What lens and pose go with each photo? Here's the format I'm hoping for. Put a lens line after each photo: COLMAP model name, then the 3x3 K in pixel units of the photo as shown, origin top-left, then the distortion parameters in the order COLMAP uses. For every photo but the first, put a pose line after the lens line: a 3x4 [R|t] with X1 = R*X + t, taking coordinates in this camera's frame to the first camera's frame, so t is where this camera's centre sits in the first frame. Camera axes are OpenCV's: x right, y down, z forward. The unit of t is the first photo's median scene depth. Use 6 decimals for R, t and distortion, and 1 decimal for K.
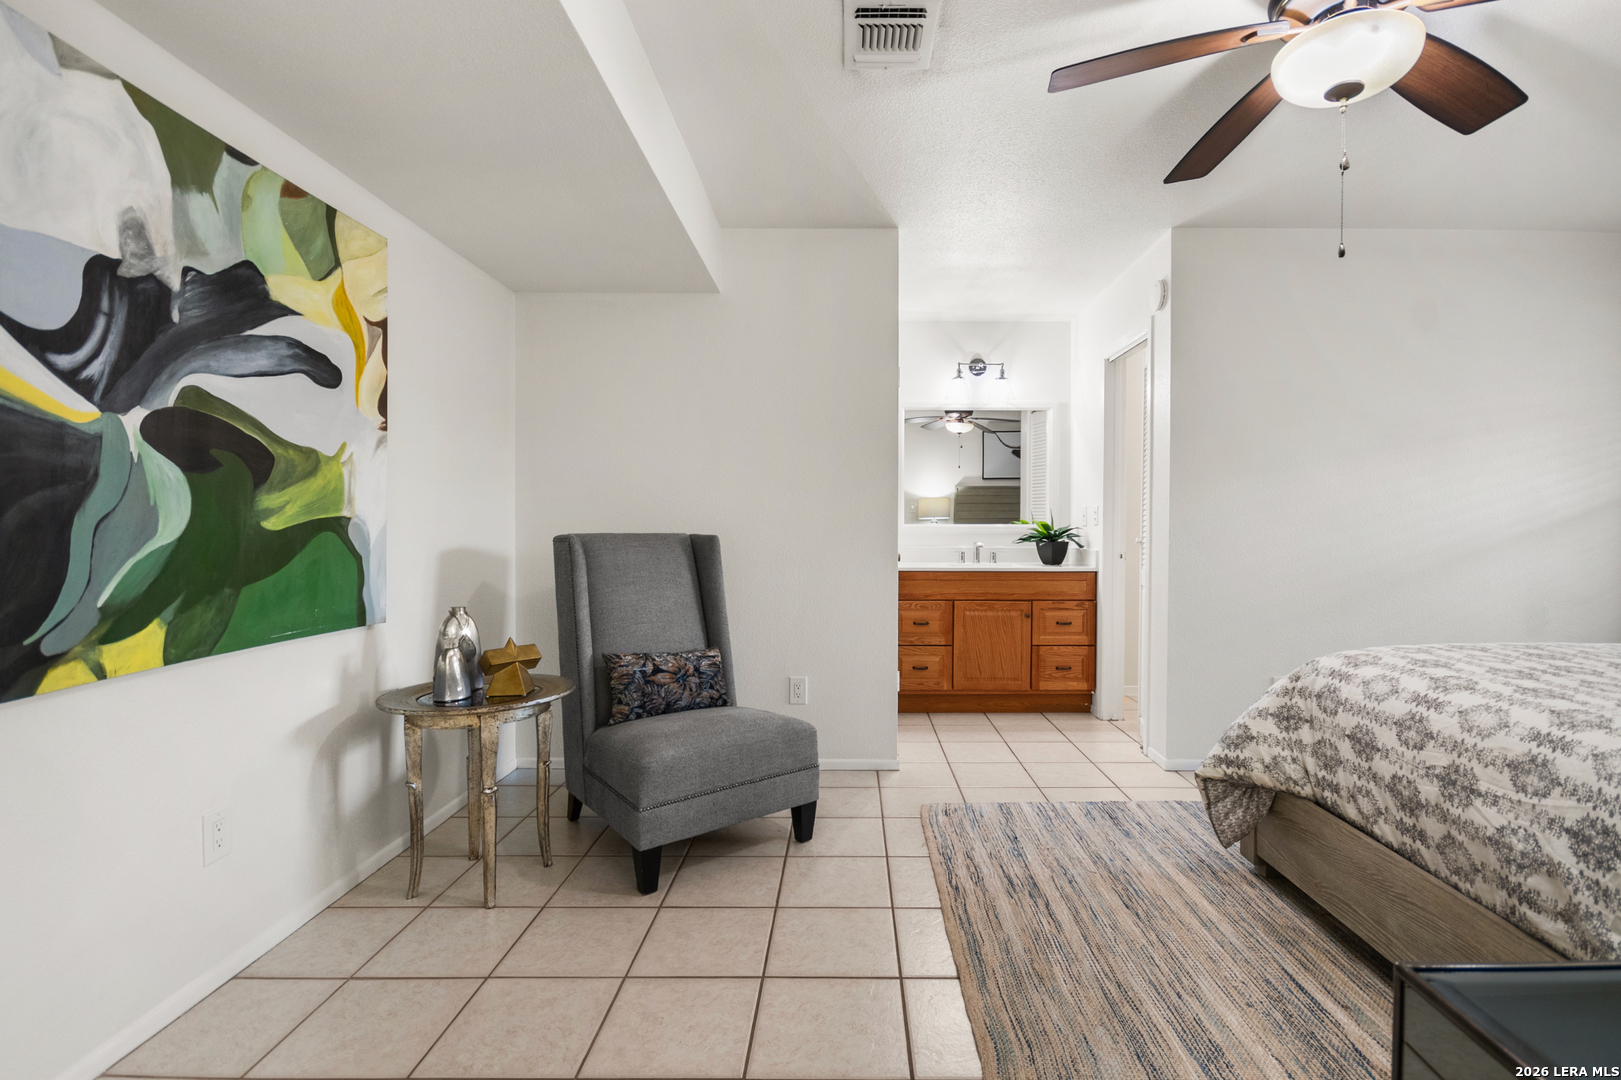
lens RADIAL K [[741.9, 0, 817.1], [0, 741.9, 539.7], [0, 0, 1]] dist [-0.000610, -0.000012]
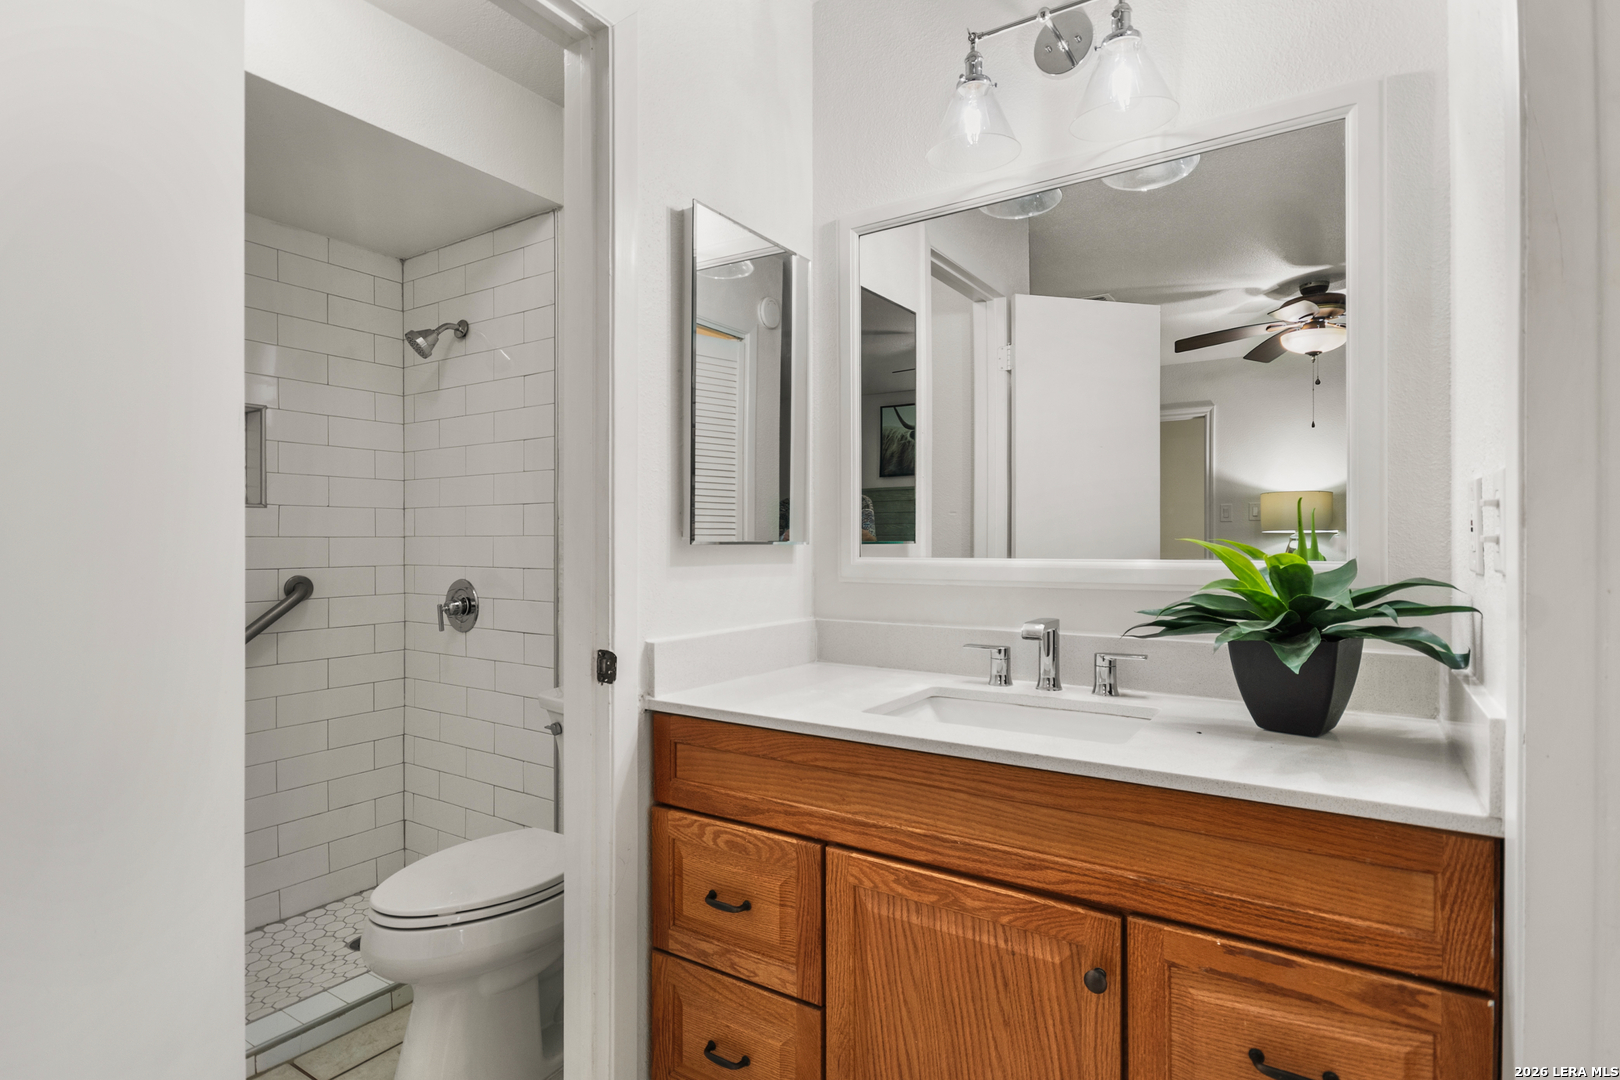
lens RADIAL K [[817.1, 0, 807.0], [0, 817.1, 539.0], [0, 0, 1]] dist [0.003704, 0.000639]
pose [[0.834796, -0.011045, -0.550448, 0.345850], [-0.000887, 0.999770, -0.021405, -0.023713], [0.550558, 0.018357, 0.834595, 0.743048]]
